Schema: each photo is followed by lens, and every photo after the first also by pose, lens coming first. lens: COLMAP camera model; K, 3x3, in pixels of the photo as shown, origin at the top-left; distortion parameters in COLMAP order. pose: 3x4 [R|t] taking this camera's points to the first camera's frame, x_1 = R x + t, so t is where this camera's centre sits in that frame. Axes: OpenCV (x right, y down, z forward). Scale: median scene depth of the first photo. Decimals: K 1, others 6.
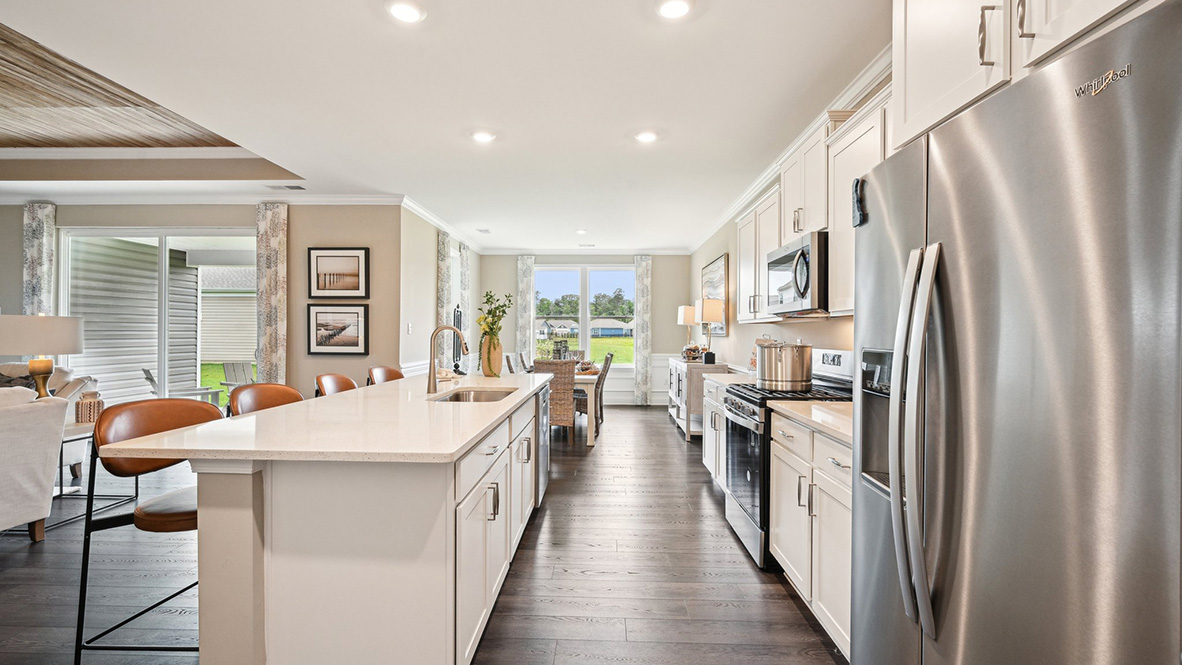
lens RADIAL K [[521.9, 0, 592.8], [0, 521.9, 328.3], [0, 0, 1]] dist [-0.002594, -0.000145]
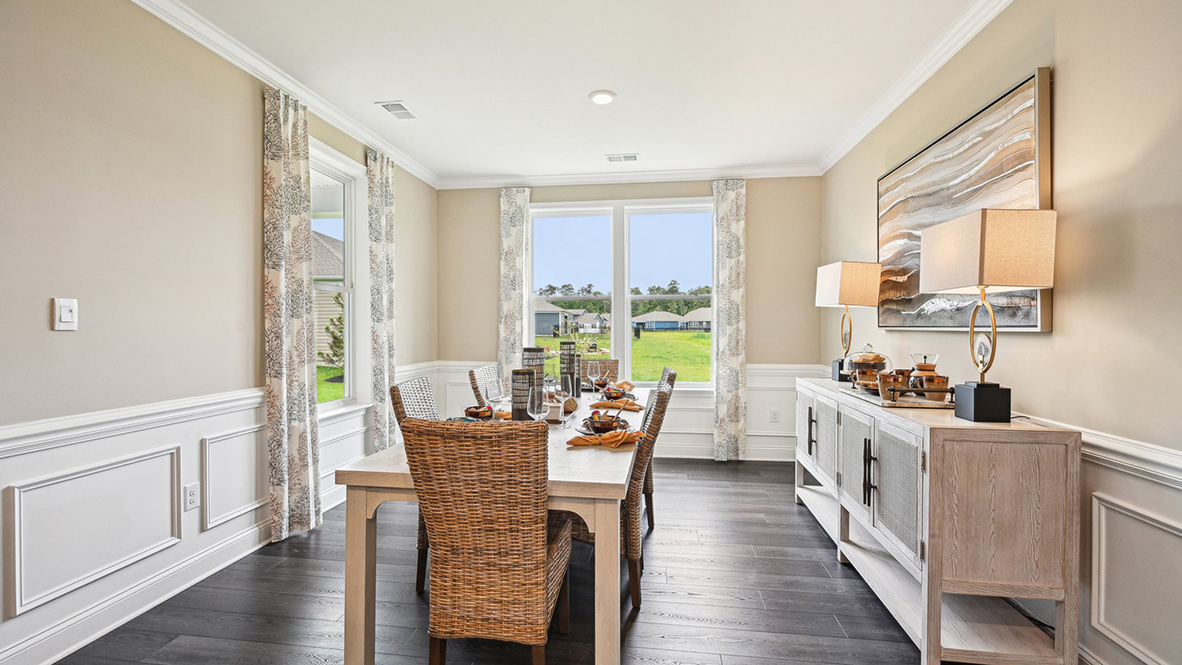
lens RADIAL K [[521.9, 0, 586.1], [0, 521.9, 328.8], [0, 0, 1]] dist [-0.002594, -0.000145]
pose [[0.993225, -0.004365, -0.116129, 0.017963], [0.005882, 0.999902, 0.012729, 0.007071], [0.116062, -0.013326, 0.993153, 0.652126]]
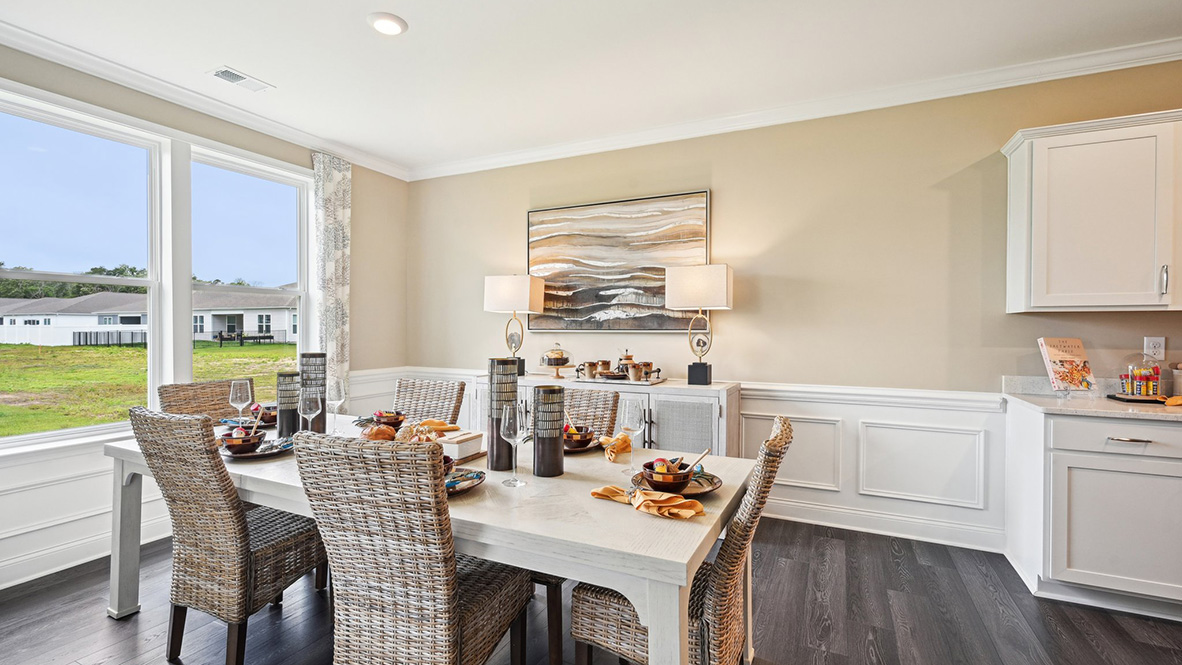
lens RADIAL K [[521.9, 0, 585.1], [0, 521.9, 328.2], [0, 0, 1]] dist [-0.002594, -0.000145]
pose [[0.414504, -0.005142, 0.910033, -0.326092], [-0.006594, 0.999941, 0.008654, 0.005476], [-0.910023, -0.009587, 0.414446, 0.881105]]
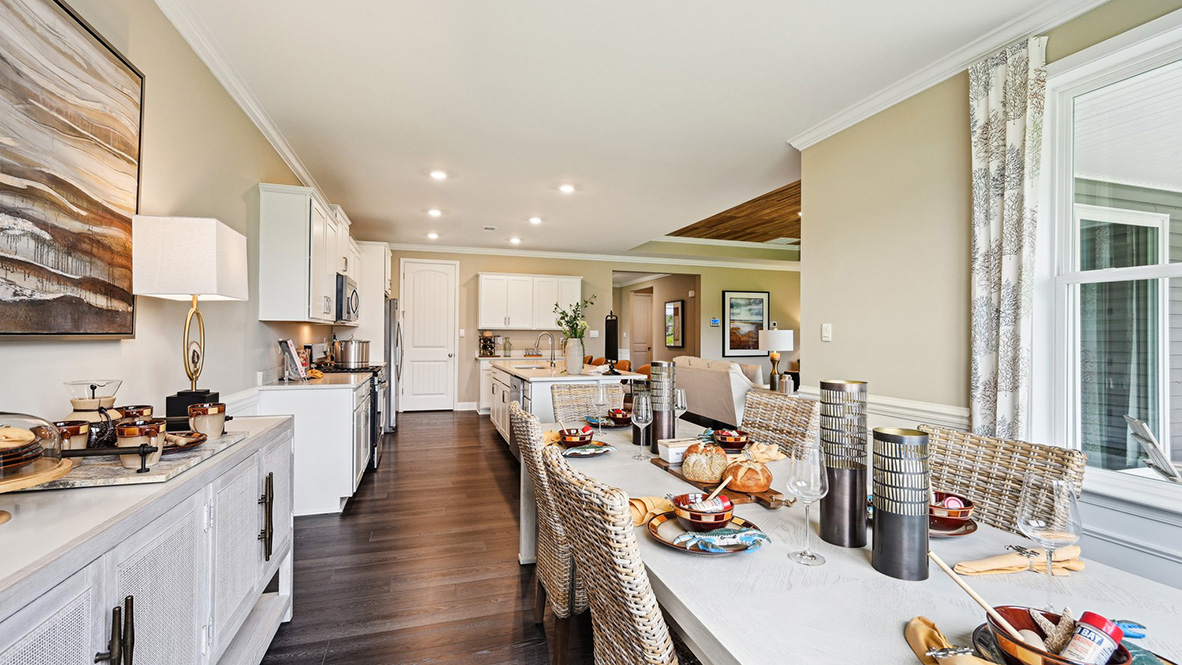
lens RADIAL K [[521.9, 0, 587.6], [0, 521.9, 332.8], [0, 0, 1]] dist [-0.002594, -0.000145]
pose [[-0.945697, -0.016019, -0.324654, 0.097910], [-0.011308, 0.999802, -0.016393, 0.012783], [0.324852, -0.011831, -0.945691, 1.375405]]
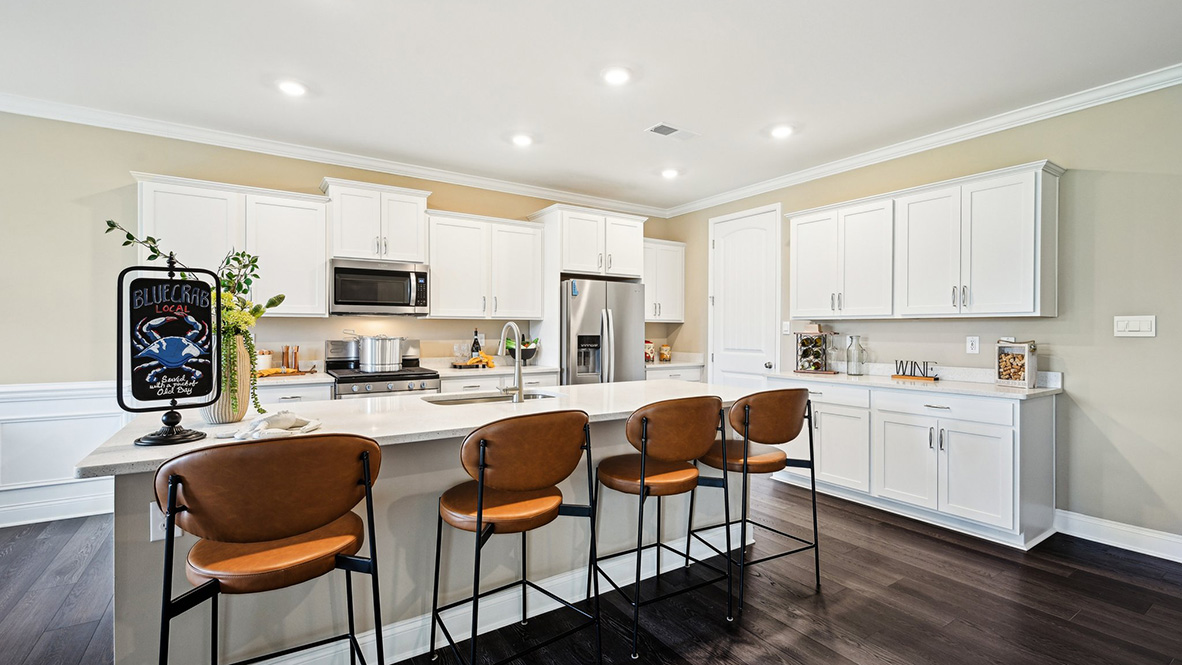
lens RADIAL K [[521.9, 0, 587.9], [0, 521.9, 334.3], [0, 0, 1]] dist [-0.002594, -0.000145]
pose [[-0.572853, -0.016073, 0.819500, -0.504572], [-0.015683, 0.999840, 0.008648, 0.002493], [-0.819508, -0.007898, -0.573013, 0.658863]]
